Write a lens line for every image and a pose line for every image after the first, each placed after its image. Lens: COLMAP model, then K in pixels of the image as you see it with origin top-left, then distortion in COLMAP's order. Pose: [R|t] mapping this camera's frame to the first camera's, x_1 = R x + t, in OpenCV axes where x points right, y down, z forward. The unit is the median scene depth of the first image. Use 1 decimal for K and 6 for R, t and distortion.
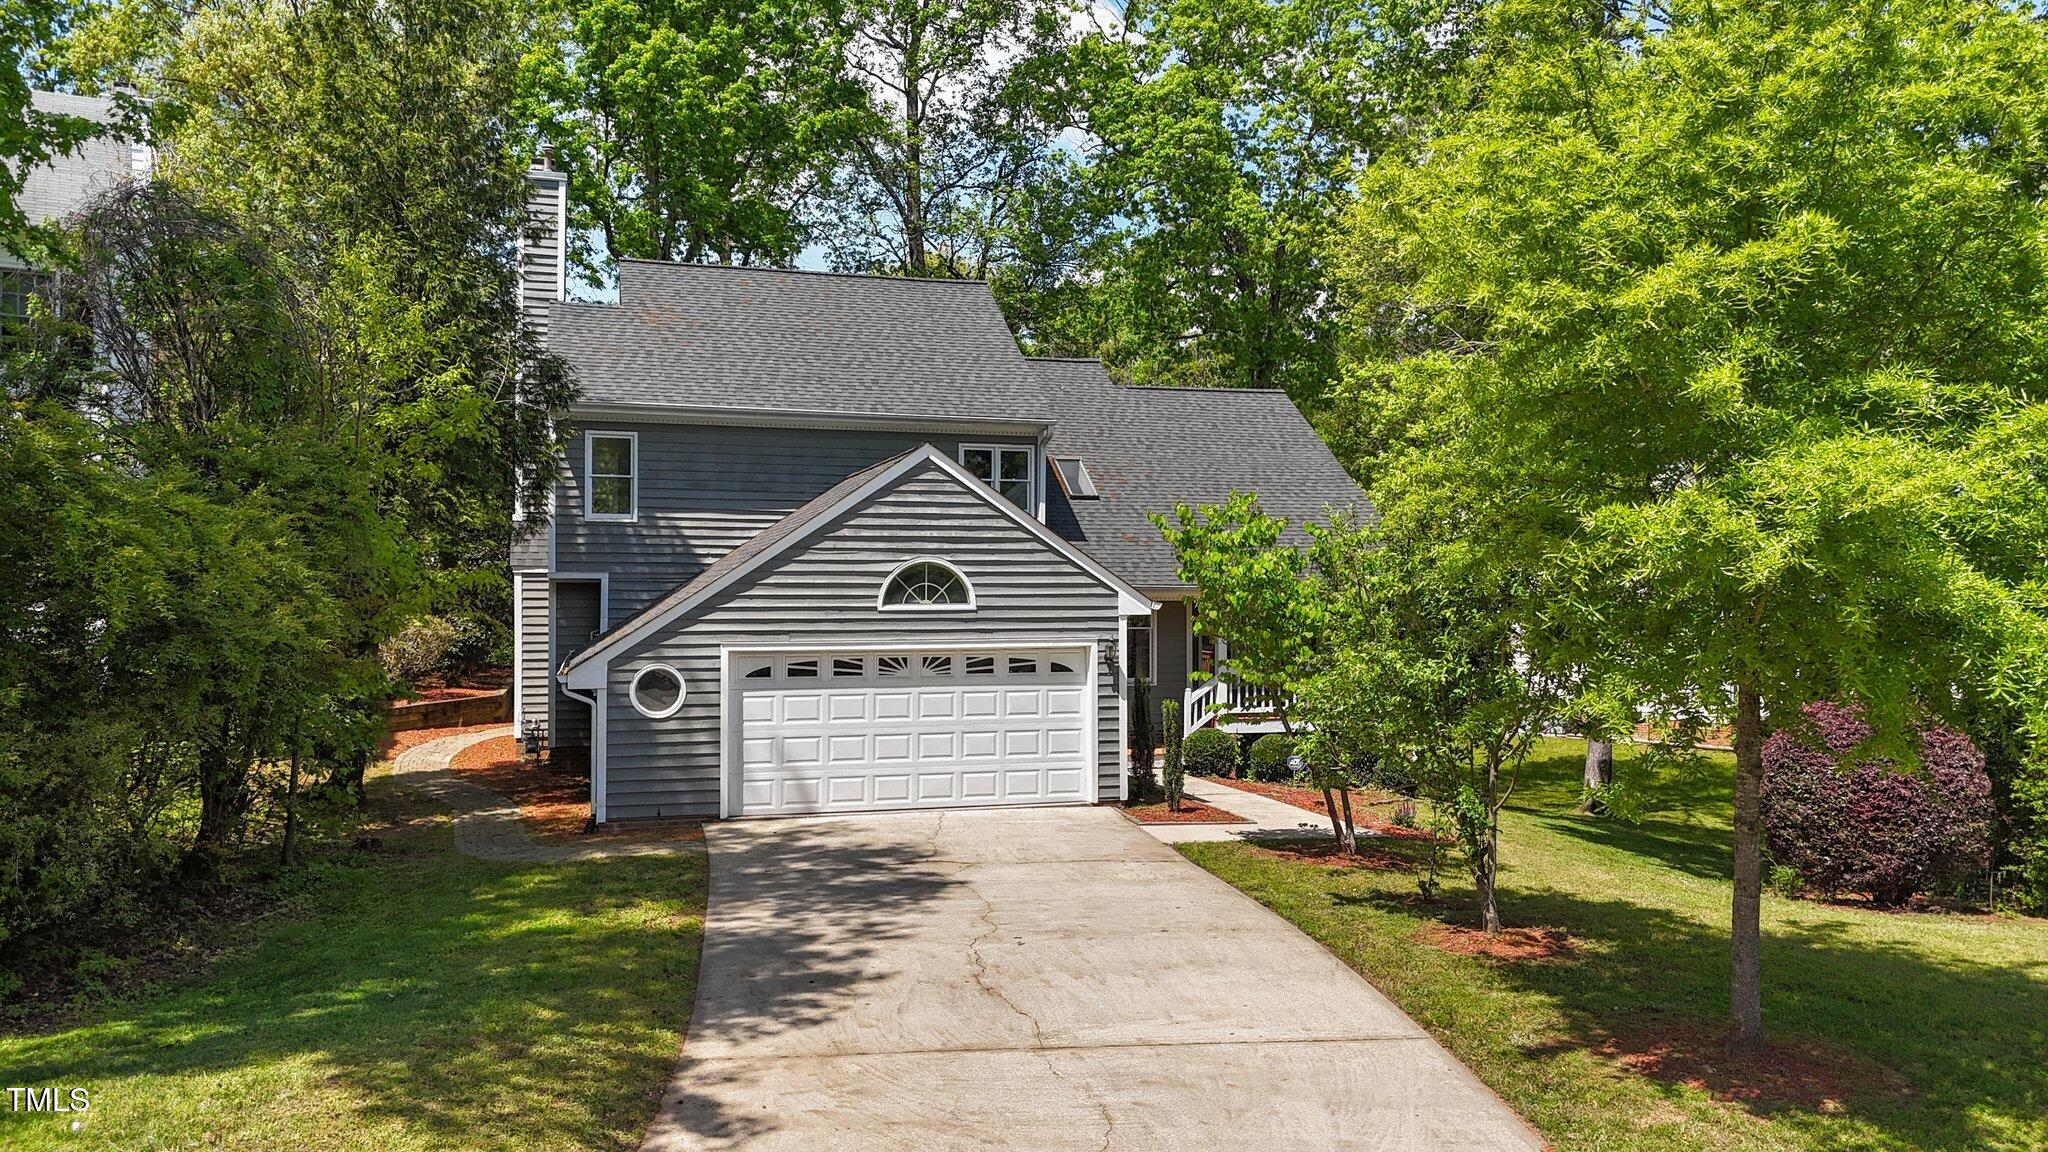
lens RADIAL K [[1518.8, 0, 1018.2], [0, 1518.8, 536.7], [0, 0, 1]] dist [0.085301, -0.304387]
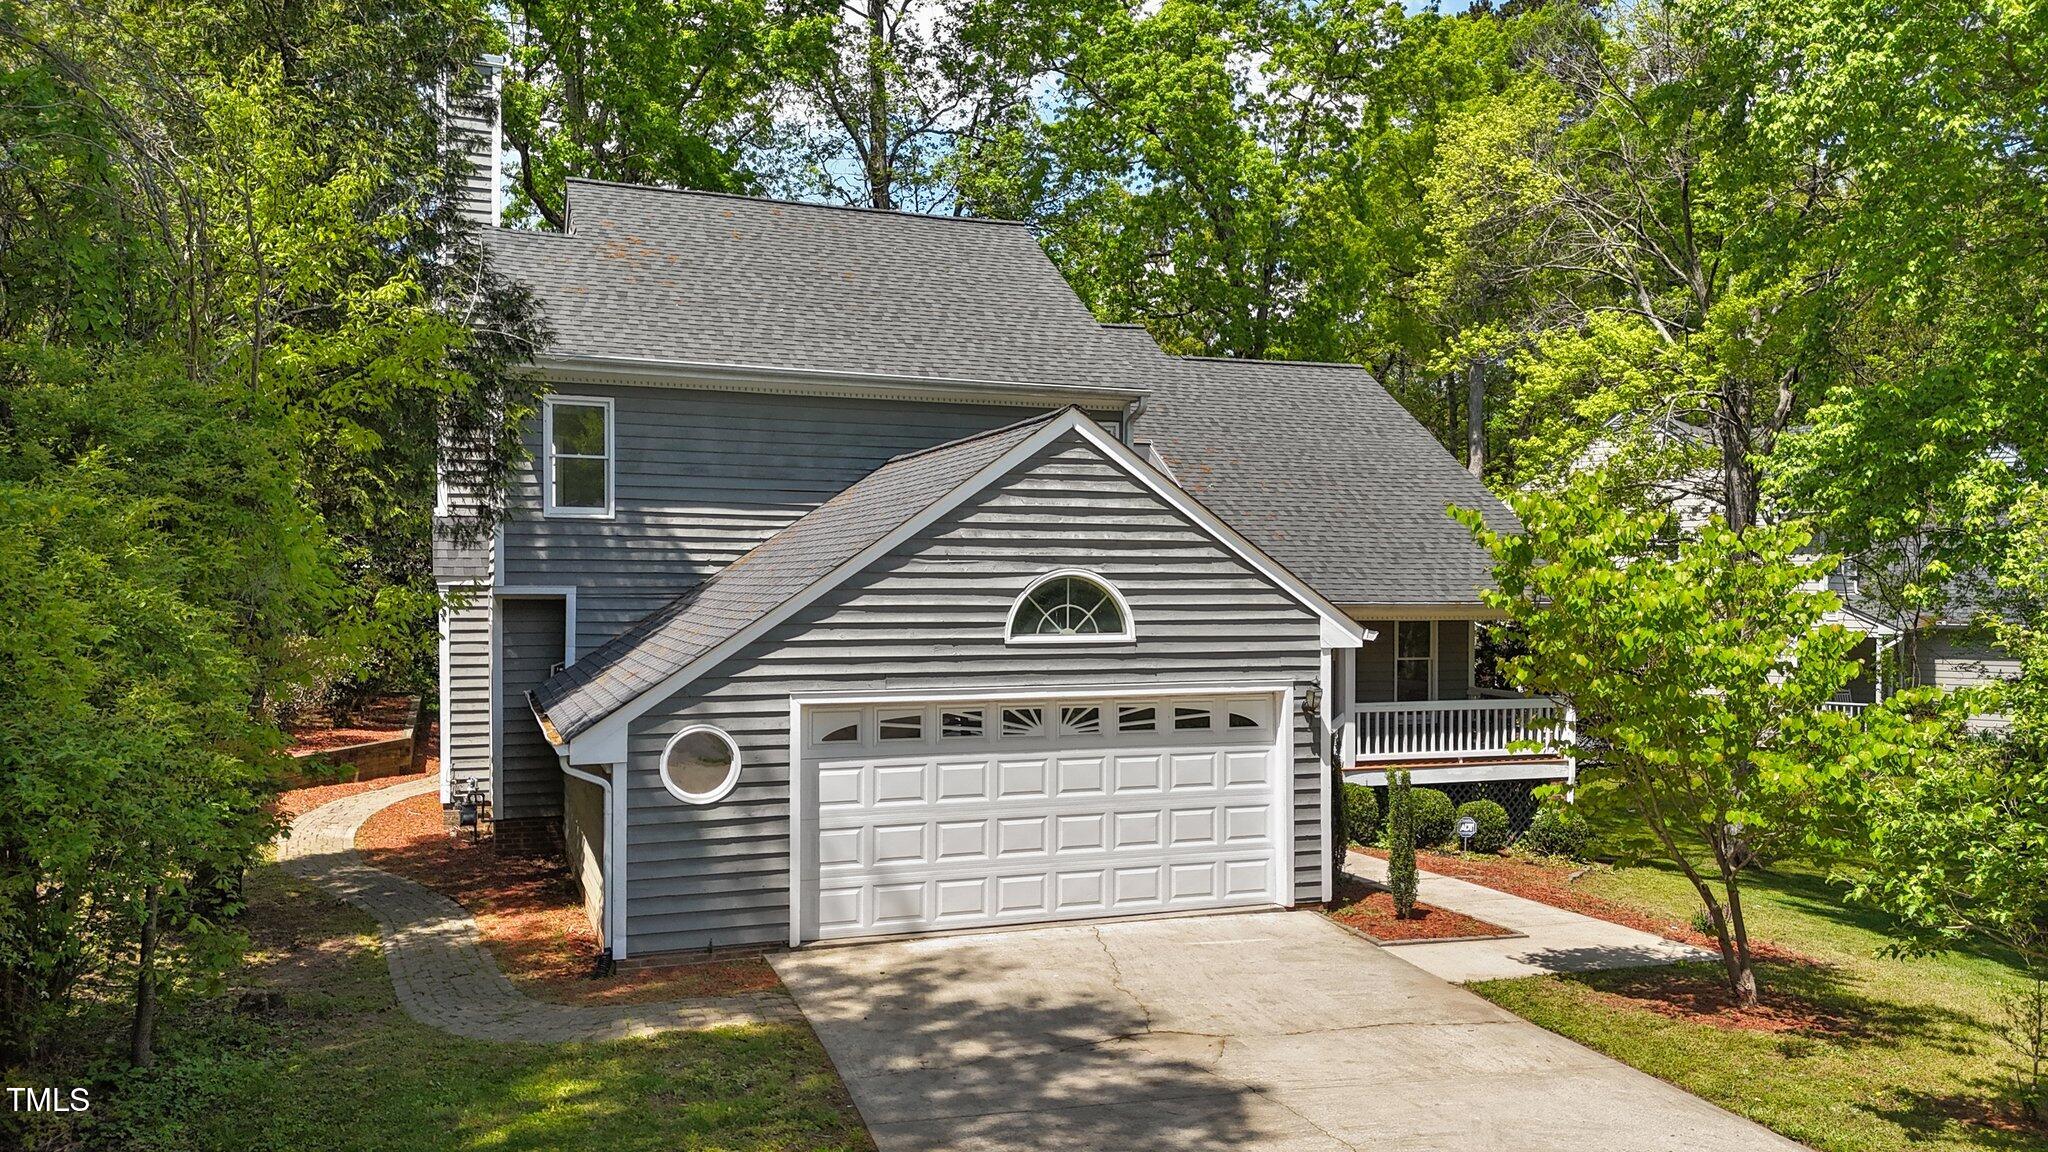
lens RADIAL K [[1558.1, 0, 1024.0], [0, 1558.1, 576.0], [0, 0, 1]] dist [0.078757, -0.169711]
pose [[0.996875, 0.000899, 0.078991, -0.134536], [-0.002815, 0.999705, 0.024143, -0.000590], [-0.078946, -0.024290, 0.996583, 0.265926]]
